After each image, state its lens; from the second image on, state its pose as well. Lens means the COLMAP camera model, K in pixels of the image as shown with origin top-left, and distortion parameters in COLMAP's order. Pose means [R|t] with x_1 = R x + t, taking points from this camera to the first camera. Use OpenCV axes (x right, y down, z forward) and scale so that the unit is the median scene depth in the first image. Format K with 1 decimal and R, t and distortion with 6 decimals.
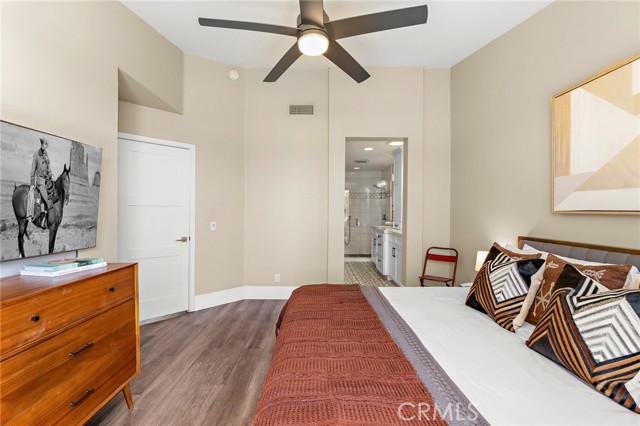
lens RADIAL K [[284.1, 0, 317.2], [0, 284.1, 216.4], [0, 0, 1]] dist [-0.001381, 0.000039]
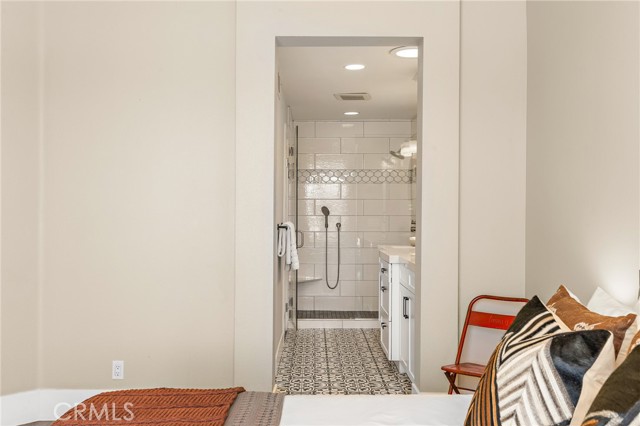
lens RADIAL K [[638.1, 0, 321.1], [0, 638.1, 213.6], [0, 0, 1]] dist [0.012095, 0.003906]
pose [[0.999962, 0.000056, 0.008730, 0.169351], [0.000088, 0.999863, -0.016551, 0.001345], [-0.008730, 0.016551, 0.999825, 0.051803]]
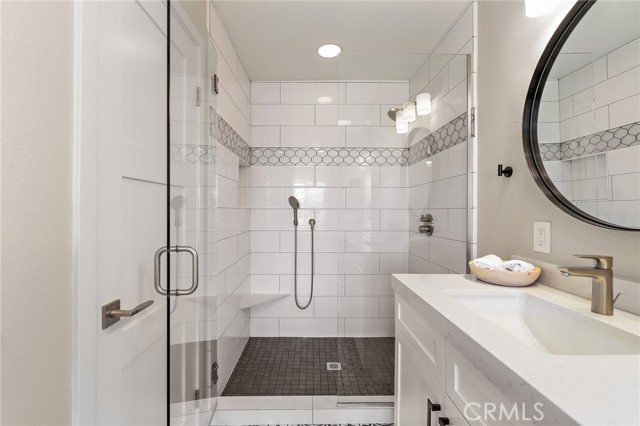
lens RADIAL K [[279.8, 0, 319.9], [0, 279.8, 208.9], [0, 0, 1]] dist [-0.002613, -0.000025]
pose [[0.999533, -0.000151, 0.030559, 0.242849], [0.000732, 0.999819, -0.019007, -0.014186], [-0.030551, 0.019020, 0.999352, 1.456715]]
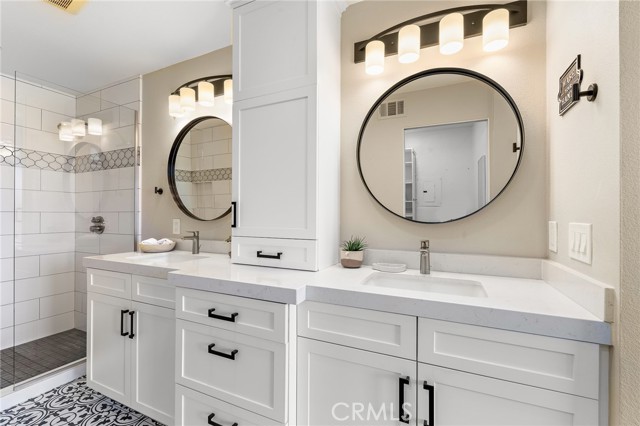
lens RADIAL K [[282.5, 0, 316.6], [0, 282.5, 213.5], [0, 0, 1]] dist [-0.003215, -0.000150]
pose [[0.427142, 0.001682, 0.904183, 0.074305], [0.013649, 0.999872, -0.008308, -0.008205], [-0.904082, 0.015890, 0.427065, 1.222523]]
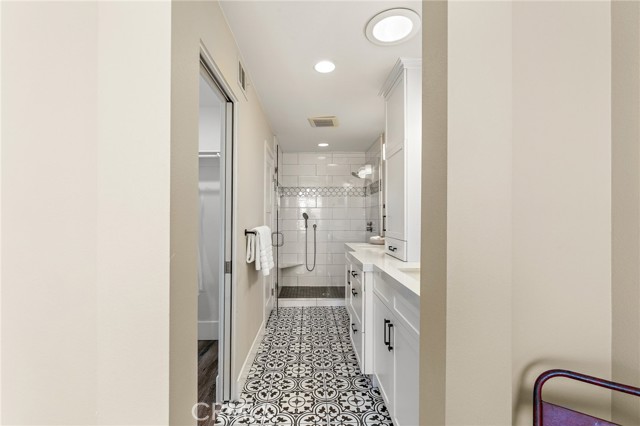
lens RADIAL K [[282.5, 0, 316.6], [0, 282.5, 213.5], [0, 0, 1]] dist [-0.003215, -0.000150]
pose [[0.999653, -0.001113, 0.026314, 0.218652], [0.001910, 0.999540, -0.030284, -0.013622], [-0.026268, 0.030324, 0.999195, 0.825560]]
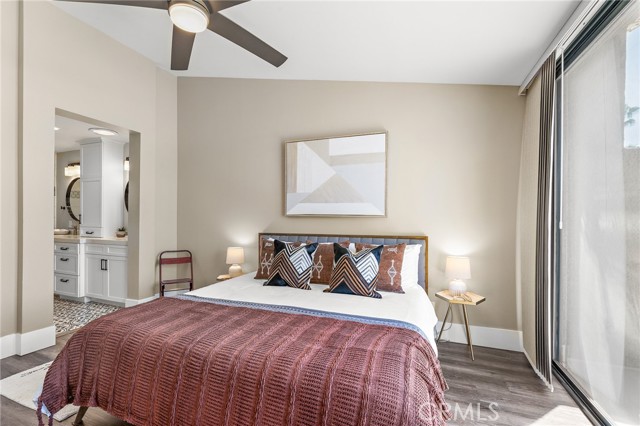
lens RADIAL K [[284.1, 0, 317.2], [0, 284.1, 216.4], [0, 0, 1]] dist [-0.001381, 0.000039]
pose [[0.372324, 0.003350, 0.928097, -0.327707], [0.014904, 0.999843, -0.009588, 0.005157], [-0.927983, 0.017402, 0.372215, 0.156203]]
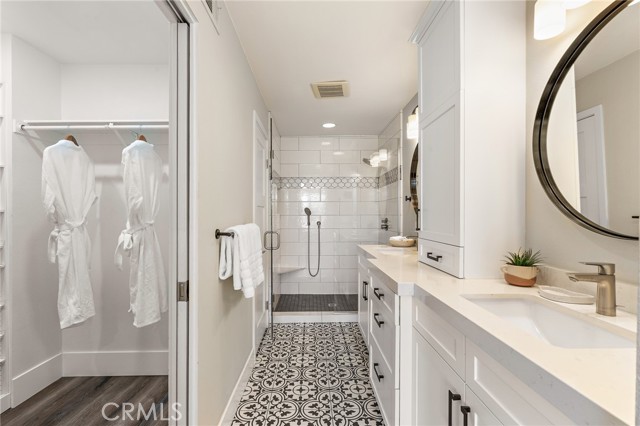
lens RADIAL K [[282.5, 0, 316.6], [0, 282.5, 213.5], [0, 0, 1]] dist [-0.003215, -0.000150]
pose [[0.999847, -0.004579, 0.016861, 0.217245], [0.004894, 0.999814, -0.018680, -0.012657], [-0.016772, 0.018759, 0.999683, 1.023395]]
